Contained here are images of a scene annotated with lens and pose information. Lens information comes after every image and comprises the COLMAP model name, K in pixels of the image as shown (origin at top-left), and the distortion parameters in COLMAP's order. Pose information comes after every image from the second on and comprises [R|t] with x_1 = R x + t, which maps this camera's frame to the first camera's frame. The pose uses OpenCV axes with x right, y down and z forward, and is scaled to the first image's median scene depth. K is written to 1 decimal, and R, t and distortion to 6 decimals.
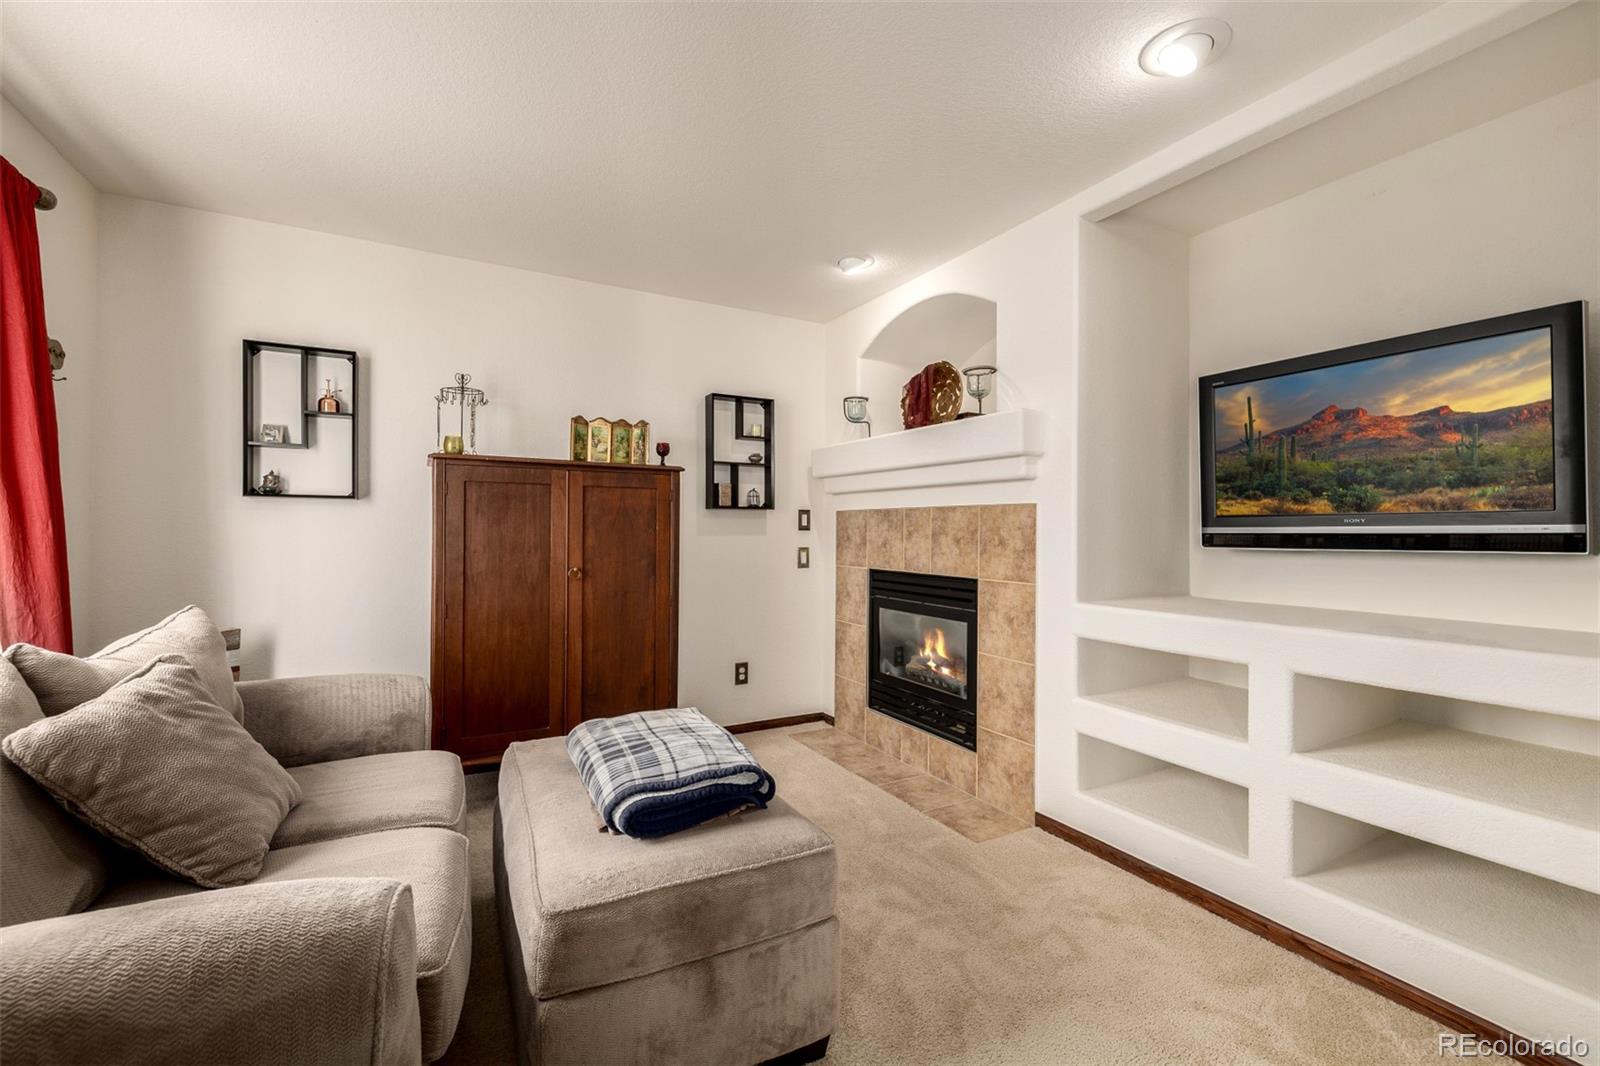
lens RADIAL K [[686.8, 0, 801.2], [0, 686.8, 530.3], [0, 0, 1]] dist [0.000518, -0.000358]
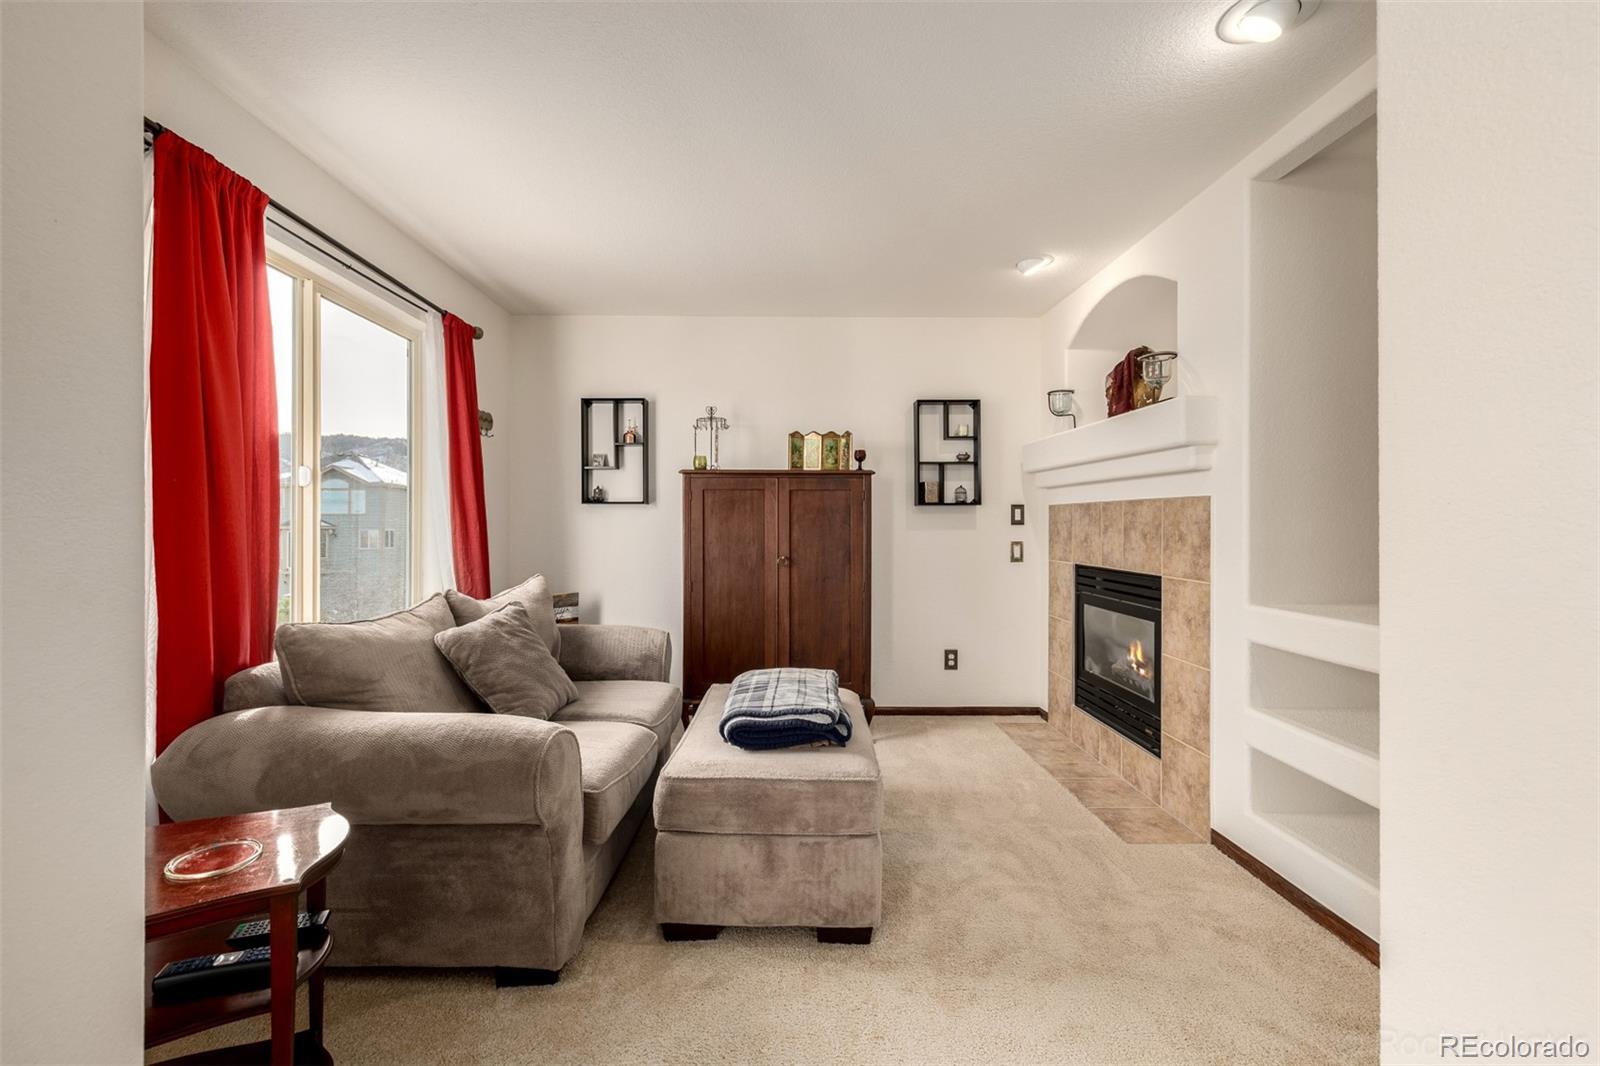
lens RADIAL K [[728.3, 0, 790.6], [0, 728.3, 526.8], [0, 0, 1]] dist [-0.001290, 0.000779]
pose [[0.868358, -0.001758, -0.495934, 0.347344], [0.004383, 0.999982, 0.004129, -0.004179], [0.495918, -0.005759, 0.868350, -0.138194]]
